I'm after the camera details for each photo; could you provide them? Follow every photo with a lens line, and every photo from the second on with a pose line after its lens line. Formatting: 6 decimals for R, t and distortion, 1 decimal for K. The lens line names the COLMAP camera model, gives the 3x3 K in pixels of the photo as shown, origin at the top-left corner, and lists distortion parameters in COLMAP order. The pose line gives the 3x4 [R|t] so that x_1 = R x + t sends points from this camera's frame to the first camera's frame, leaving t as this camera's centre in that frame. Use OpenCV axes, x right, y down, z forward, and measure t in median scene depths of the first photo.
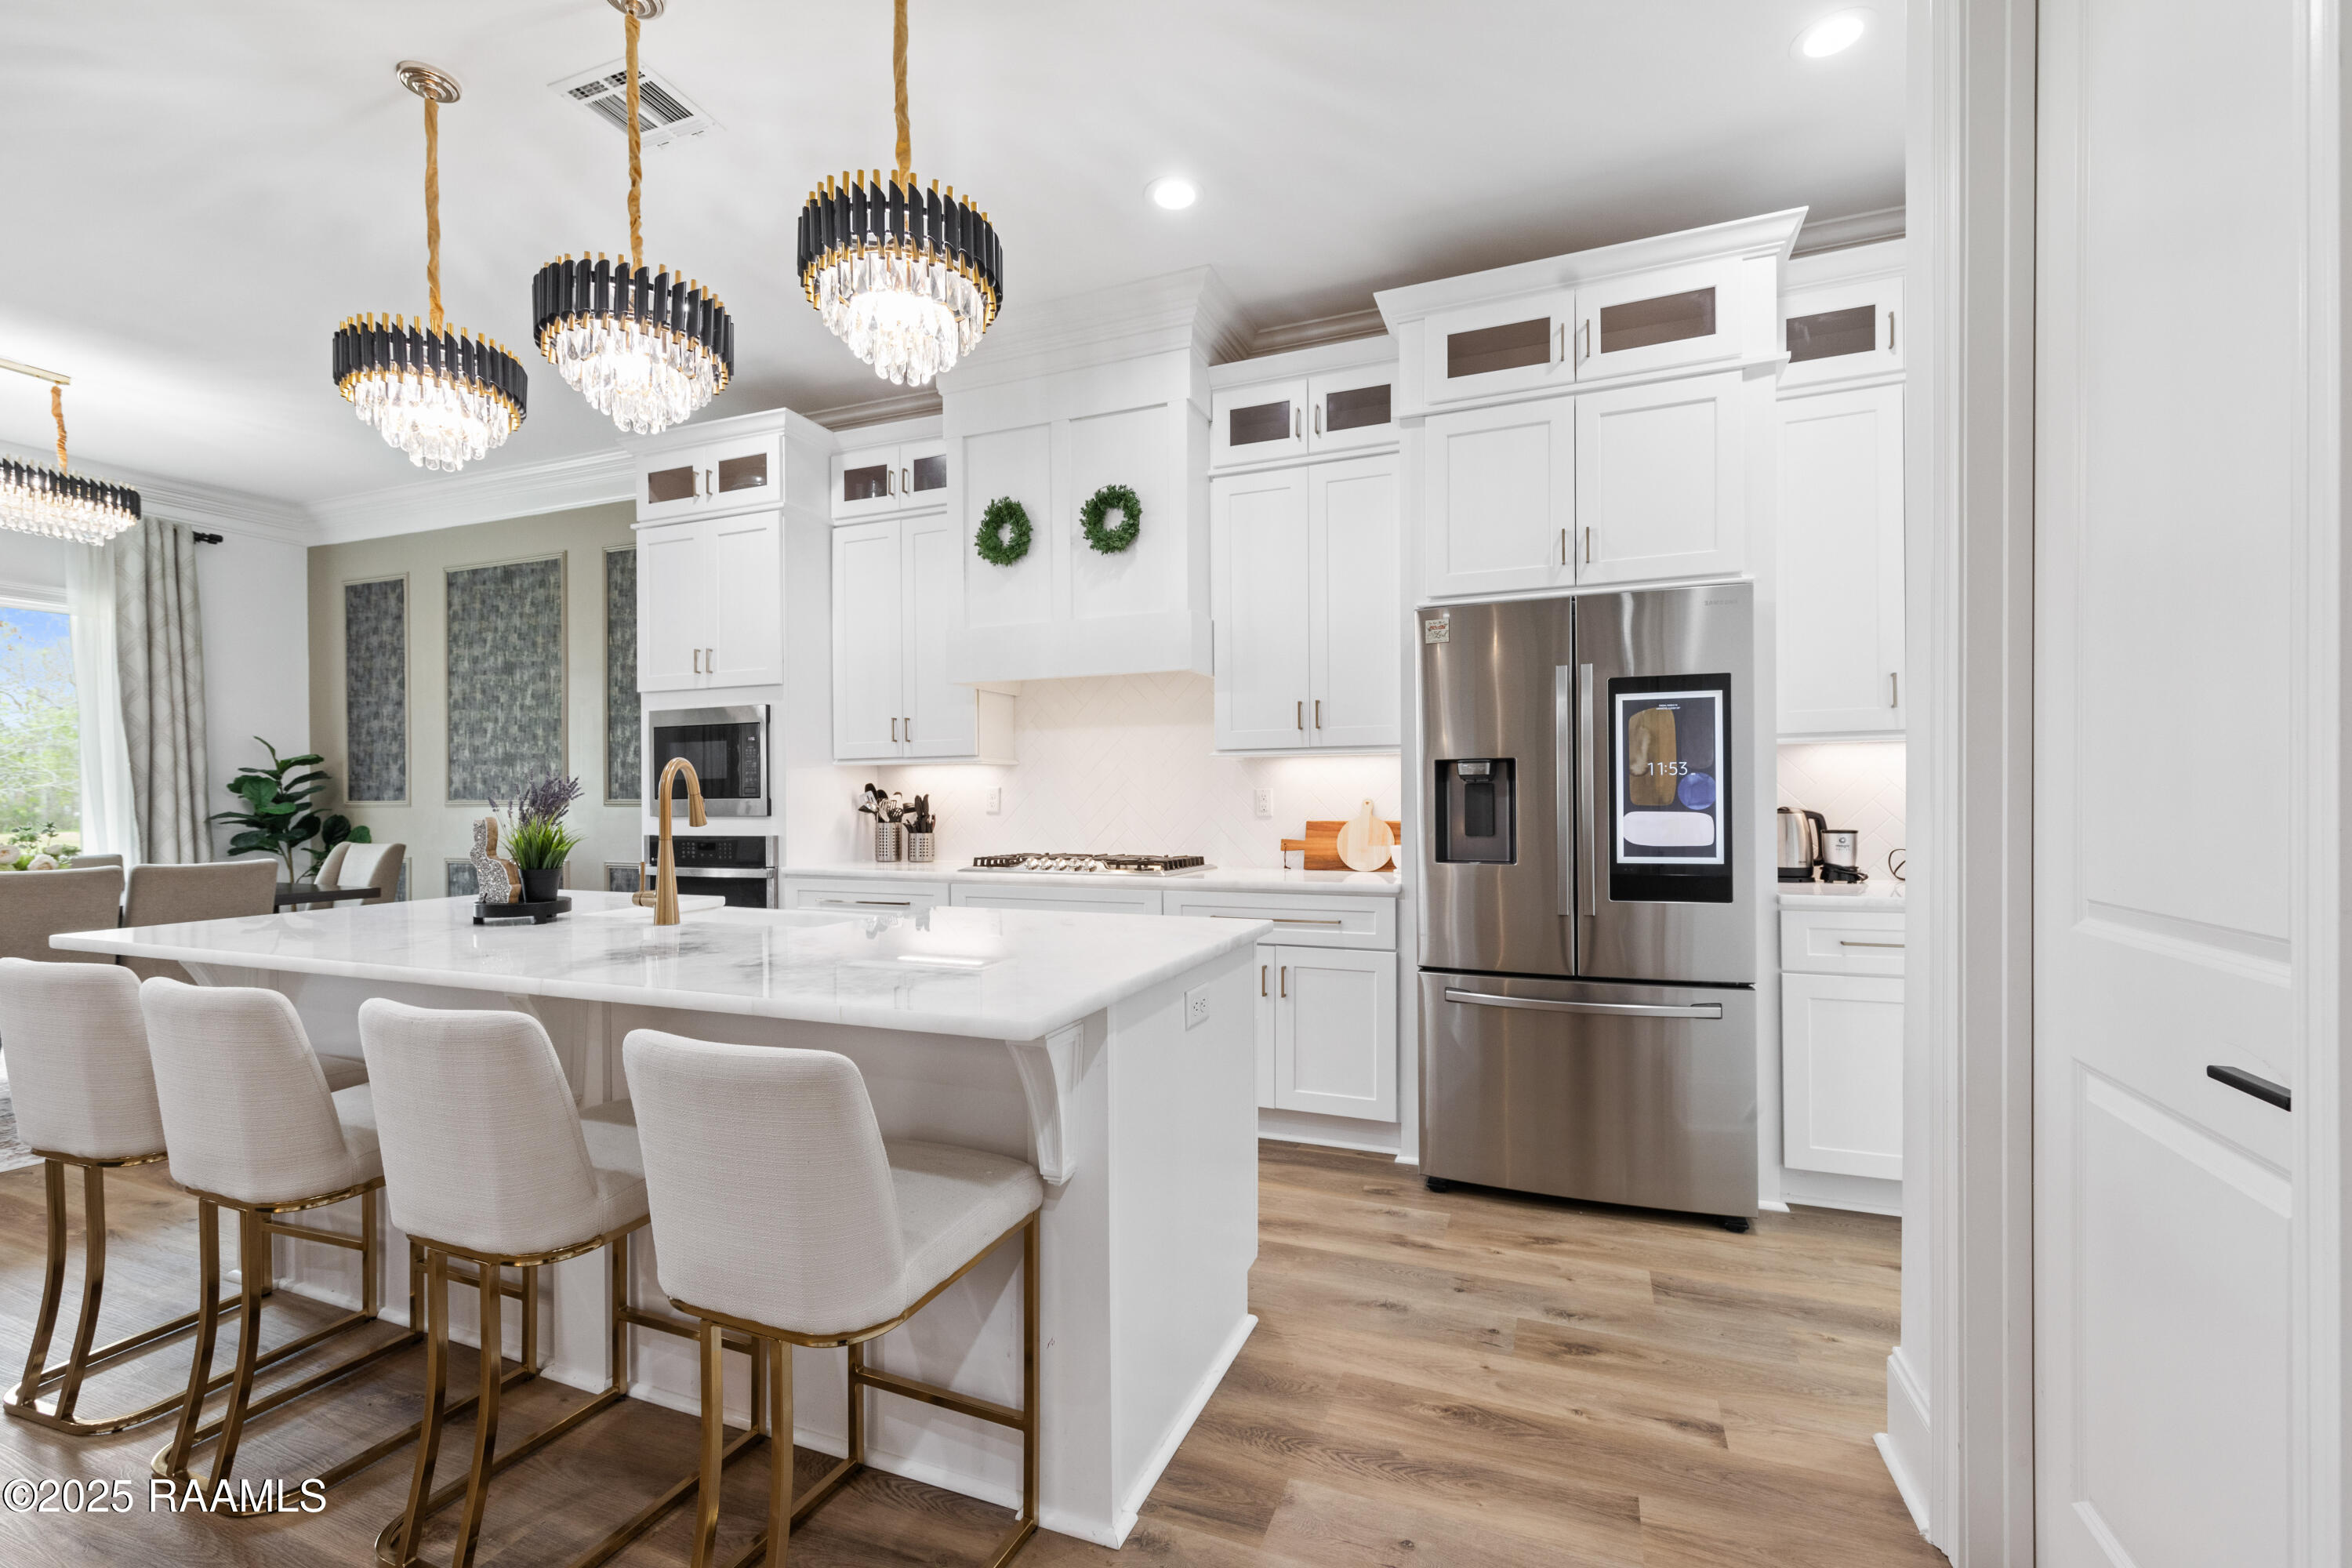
lens RADIAL K [[1002.4, 0, 1181.6], [0, 1002.4, 804.0], [0, 0, 1]] dist [0.010055, -0.003150]
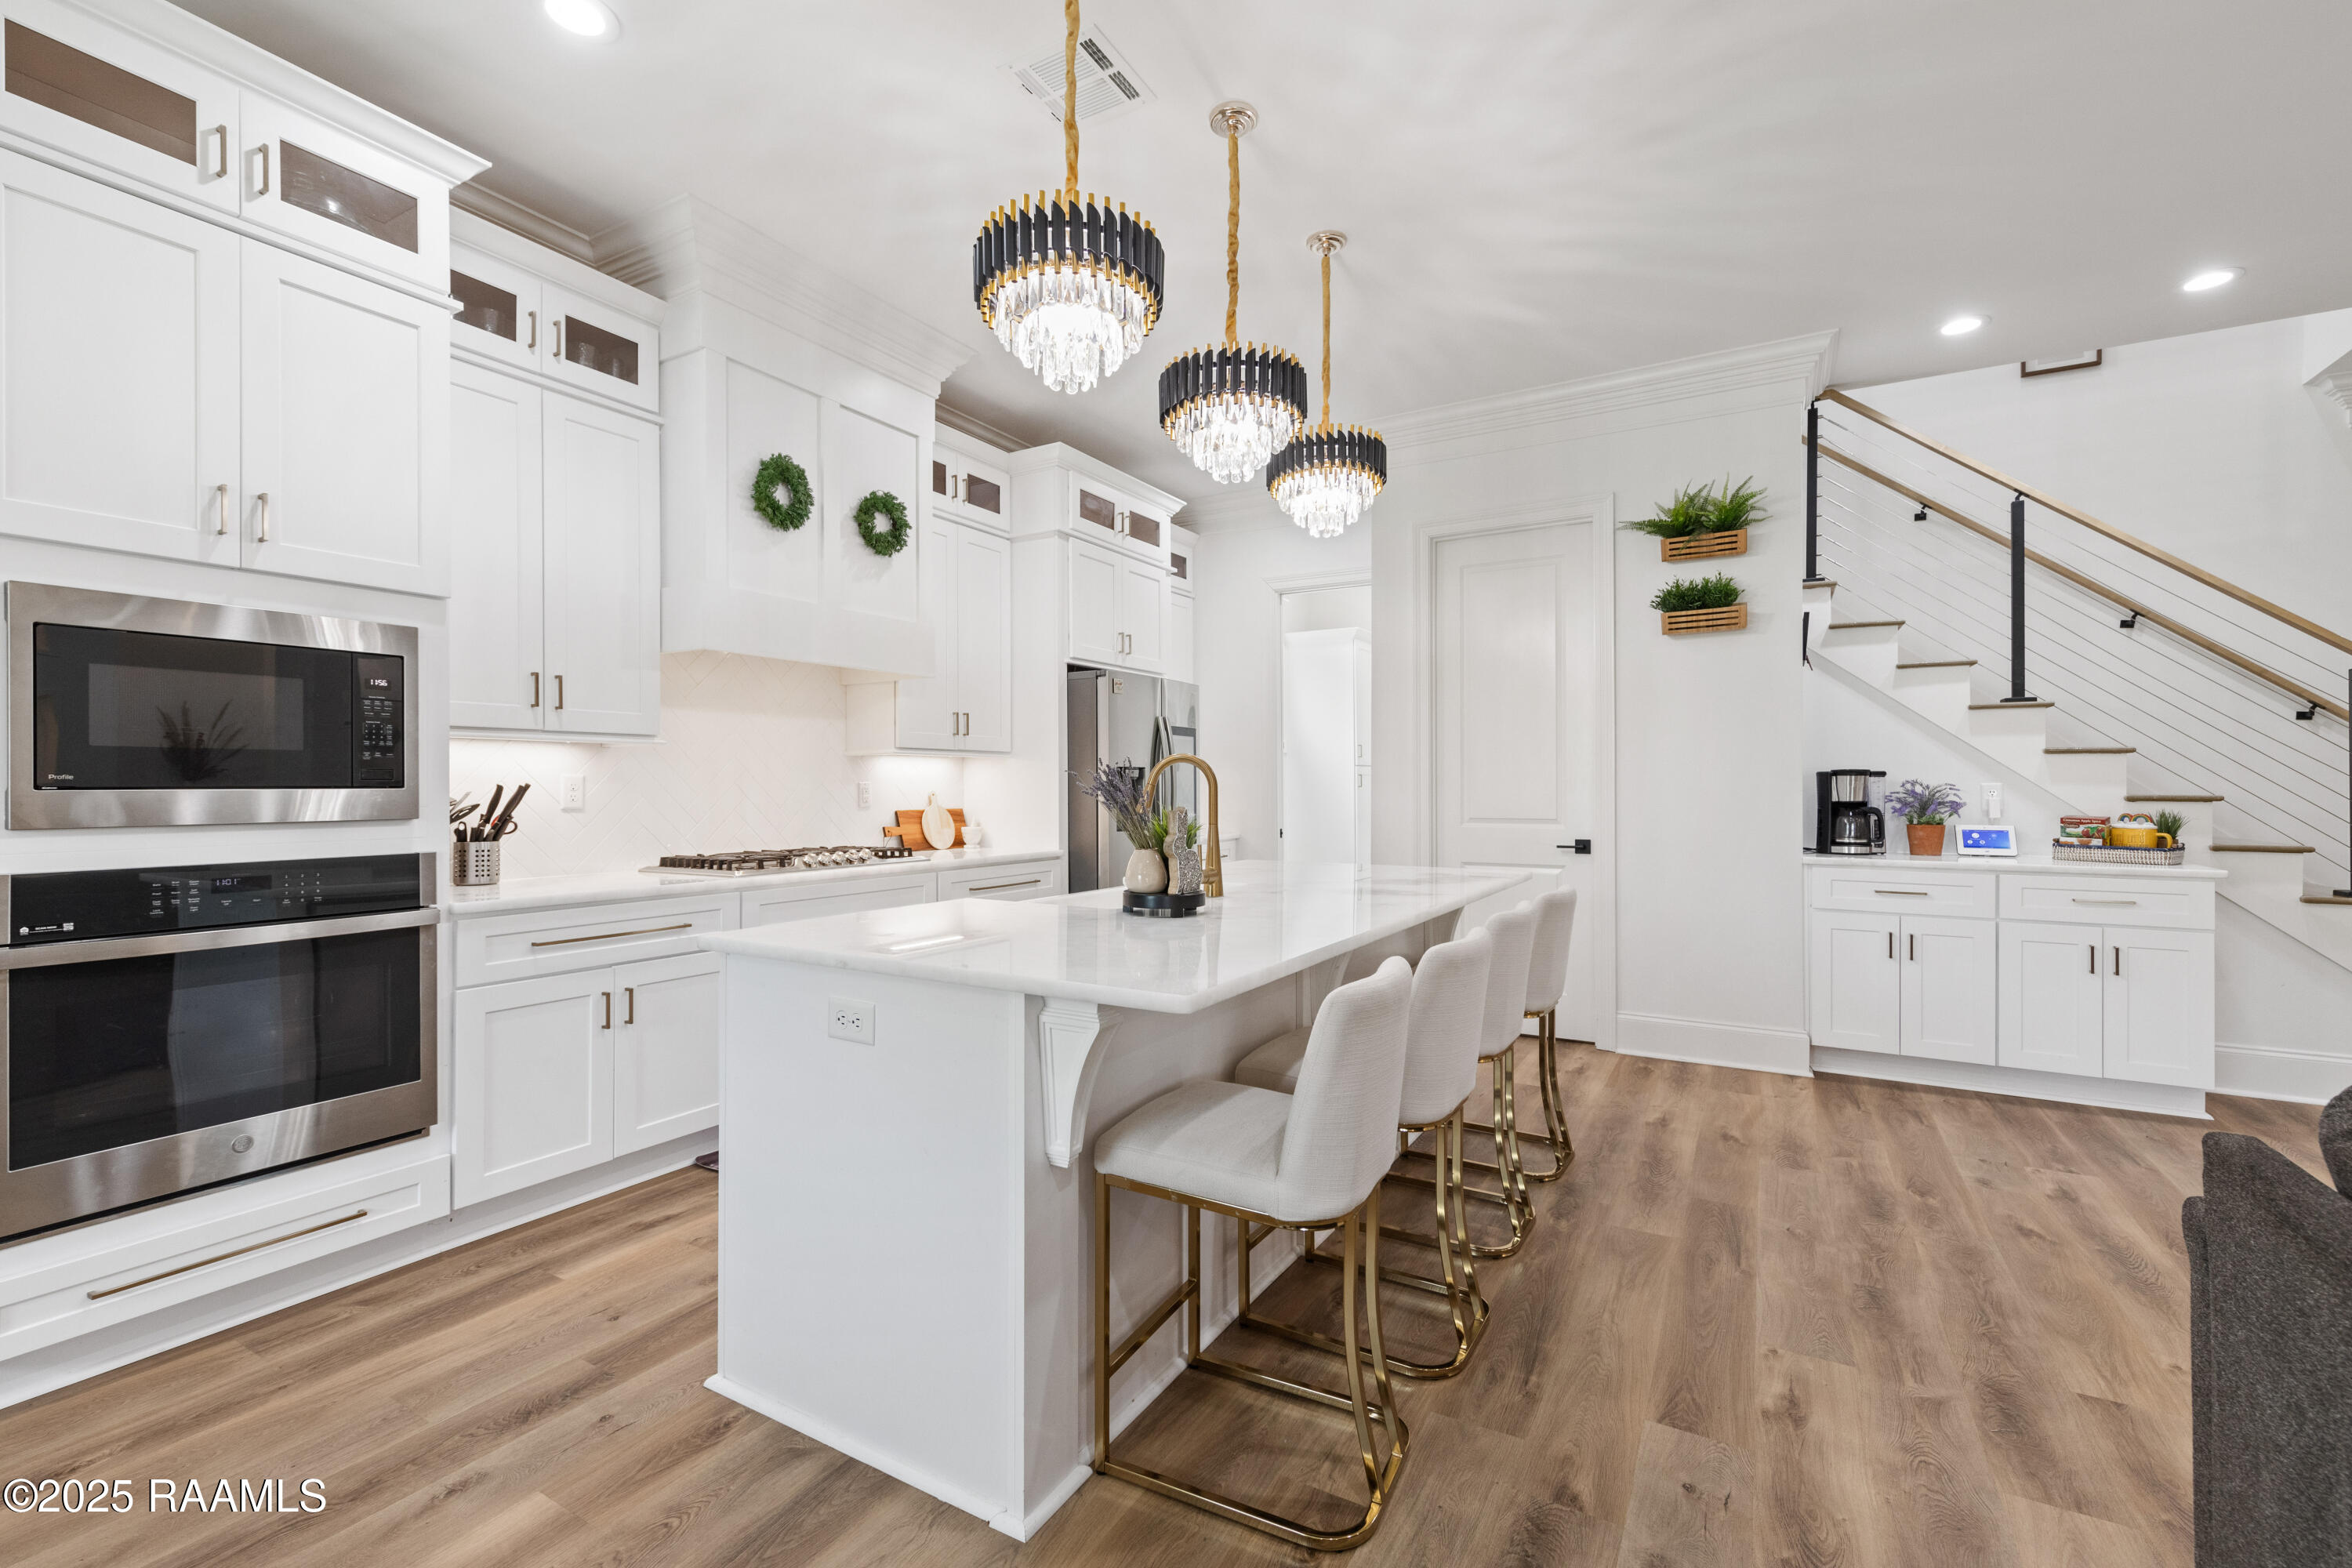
lens RADIAL K [[1002.4, 0, 1173.1], [0, 1002.4, 791.8], [0, 0, 1]] dist [0.010055, -0.003150]
pose [[0.148899, 0.000861, 0.988852, -0.883352], [0.005172, 0.999985, -0.001649, -0.000945], [-0.988839, 0.005360, 0.148893, 0.456716]]
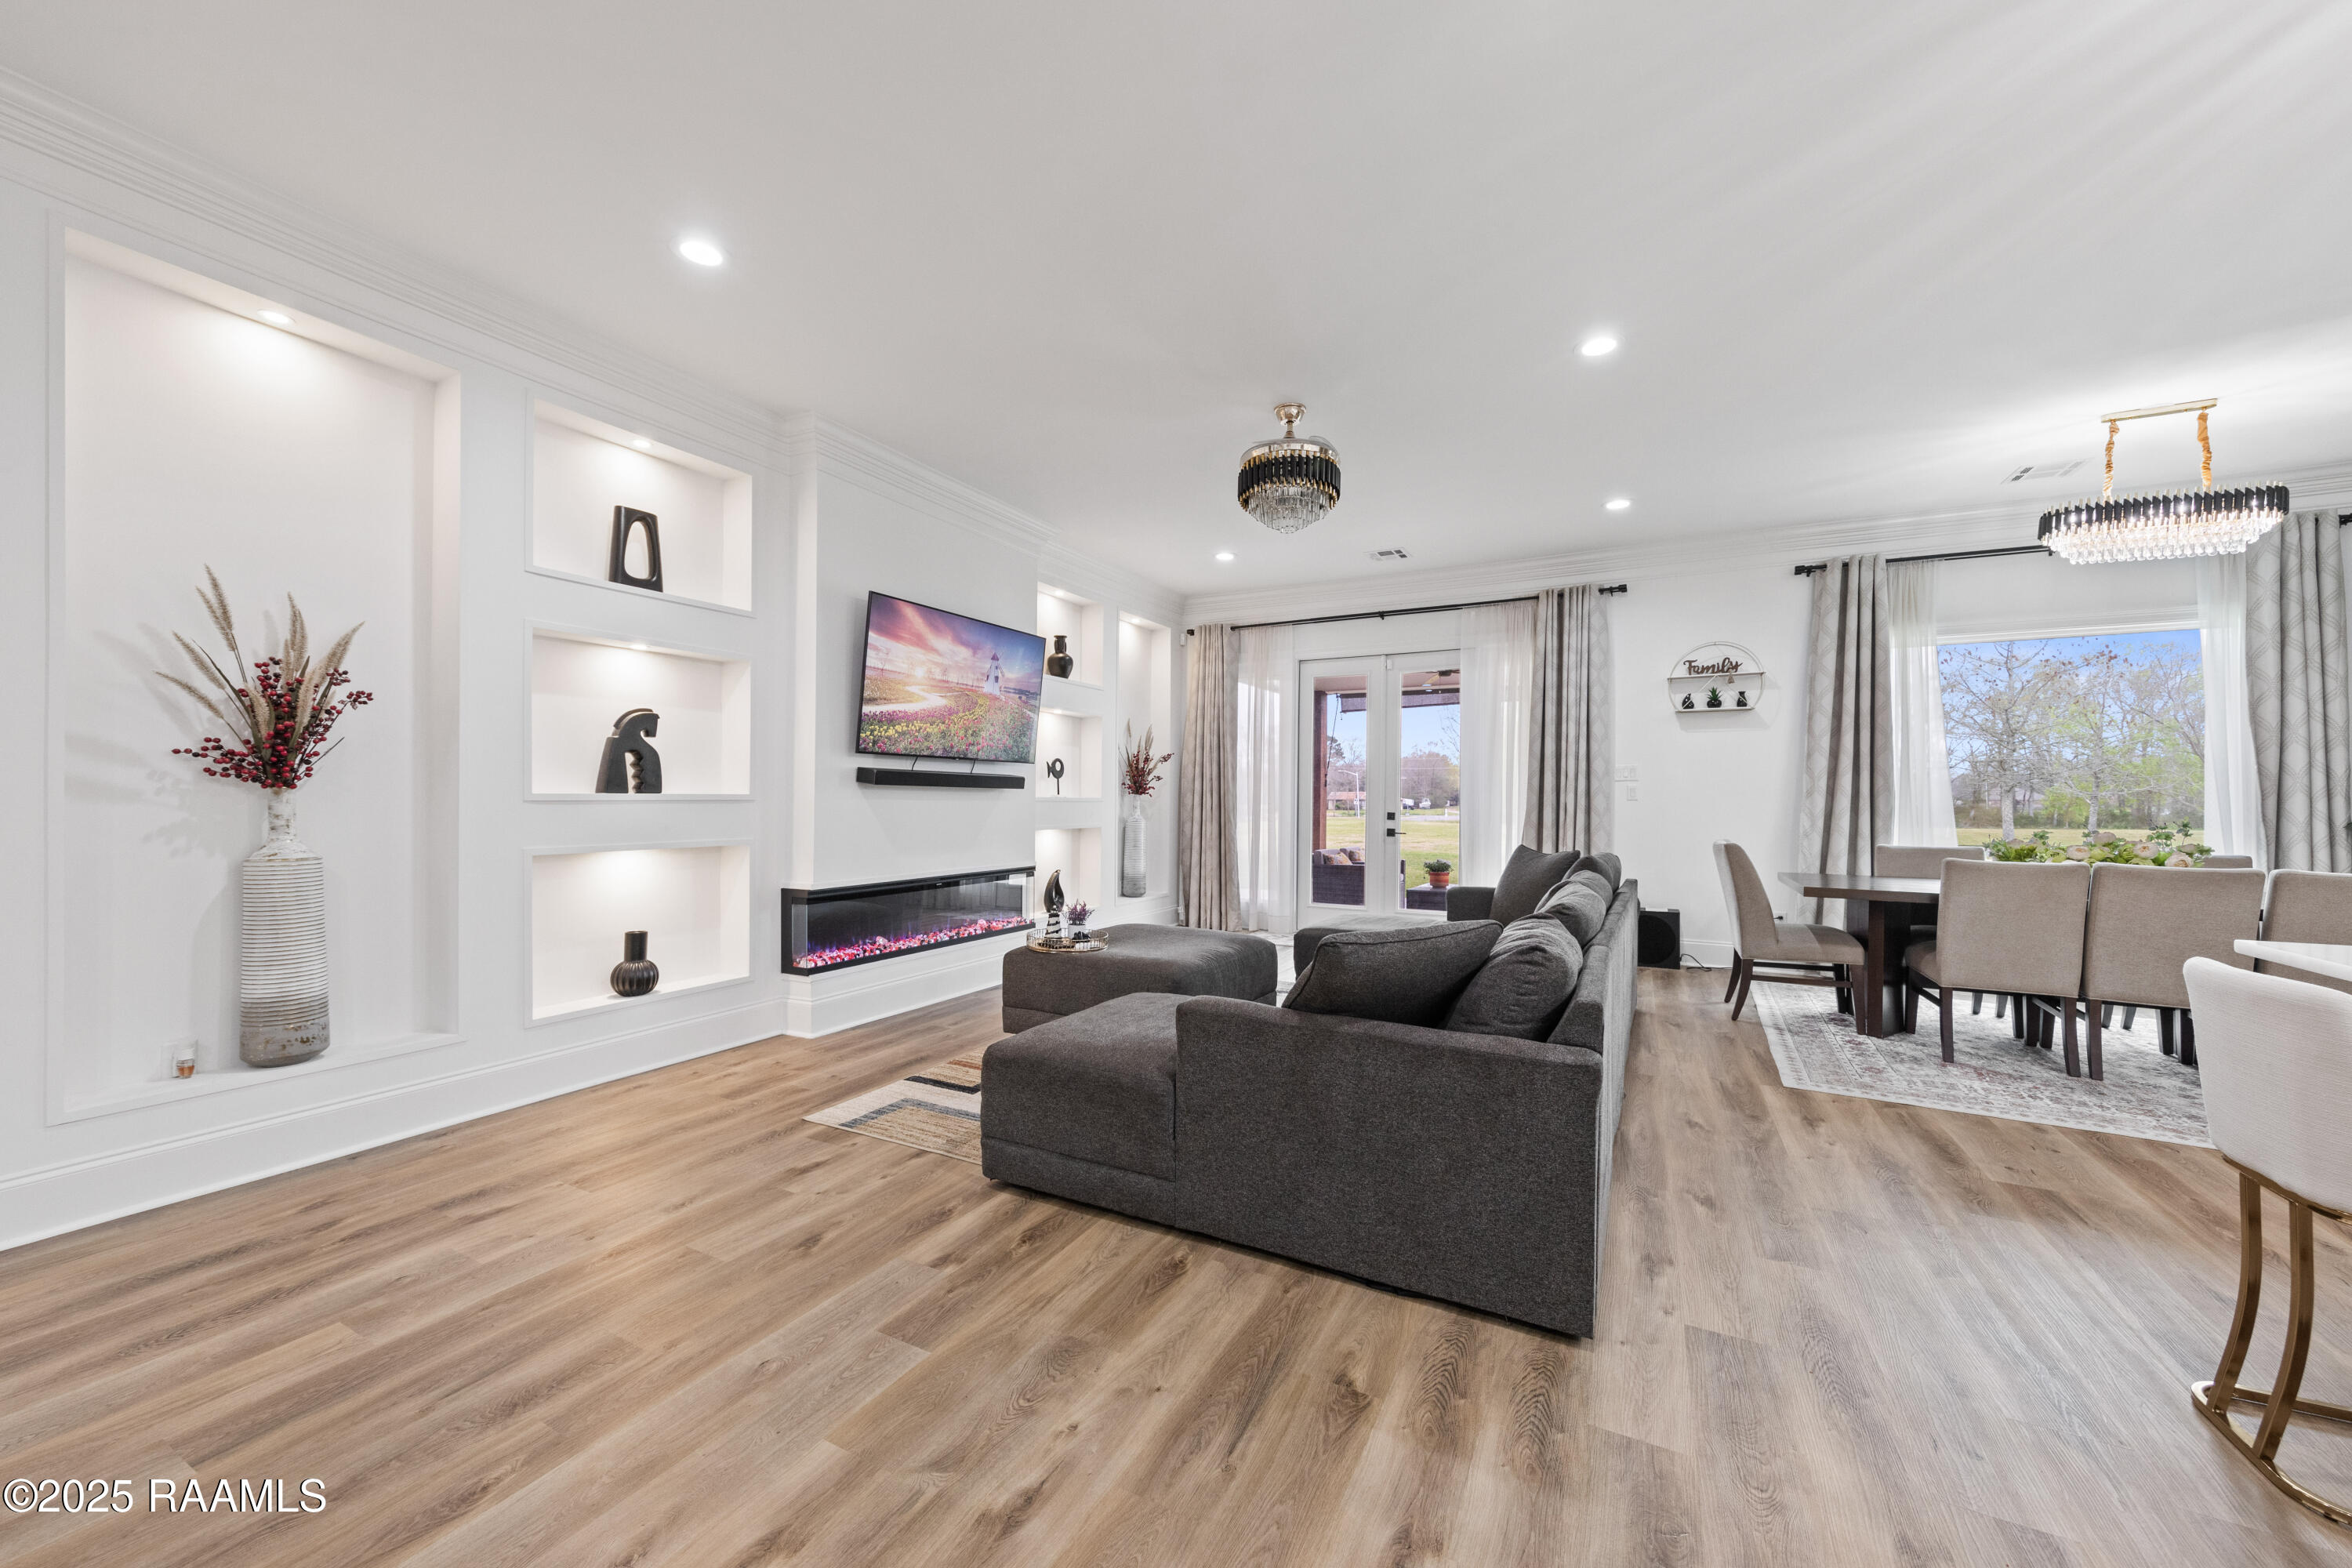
lens RADIAL K [[850.5, 0, 1181.8], [0, 850.5, 808.2], [0, 0, 1]] dist [0.006060, -0.001257]
pose [[-0.108139, 0.016574, -0.993998, -0.091965], [-0.010958, 0.999780, 0.017863, -0.001442], [0.994075, 0.012824, -0.107934, 0.030690]]
